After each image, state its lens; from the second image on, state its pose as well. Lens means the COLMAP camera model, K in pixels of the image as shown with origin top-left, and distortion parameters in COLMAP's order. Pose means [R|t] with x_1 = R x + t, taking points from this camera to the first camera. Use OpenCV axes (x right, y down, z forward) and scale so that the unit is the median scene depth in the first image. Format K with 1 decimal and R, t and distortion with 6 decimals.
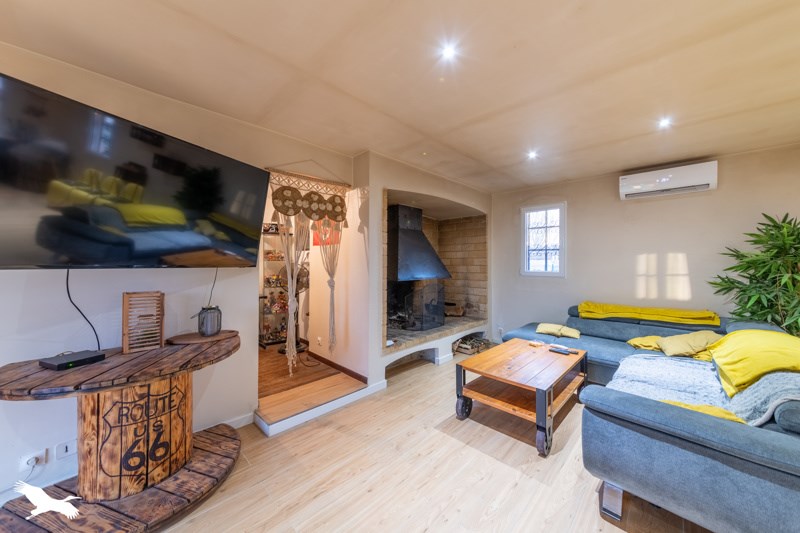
lens RADIAL K [[287.5, 0, 400.0], [0, 287.5, 266.5], [0, 0, 1]] dist [0.001301, 0.000022]
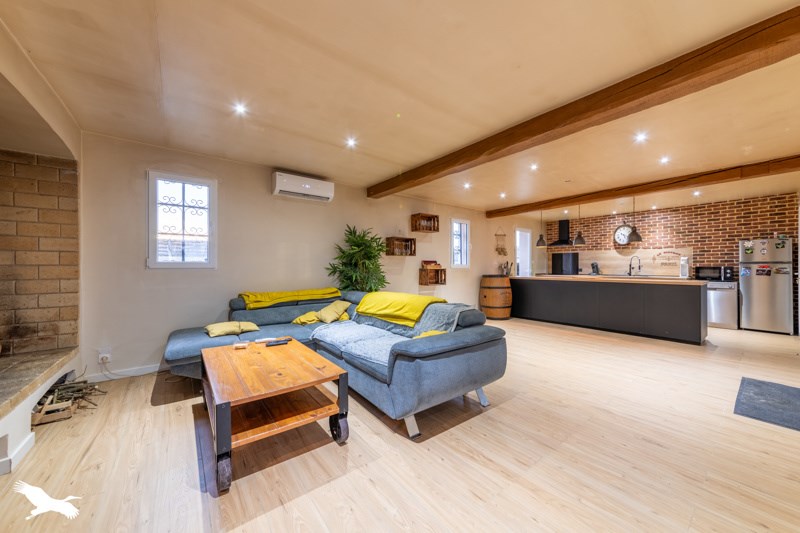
lens RADIAL K [[287.5, 0, 400.0], [0, 287.5, 266.5], [0, 0, 1]] dist [0.001301, 0.000022]
pose [[0.135009, -0.002426, 0.990841, -0.246526], [0.014446, 0.999896, 0.000480, 0.048197], [-0.990739, 0.014249, 0.135030, 0.408857]]
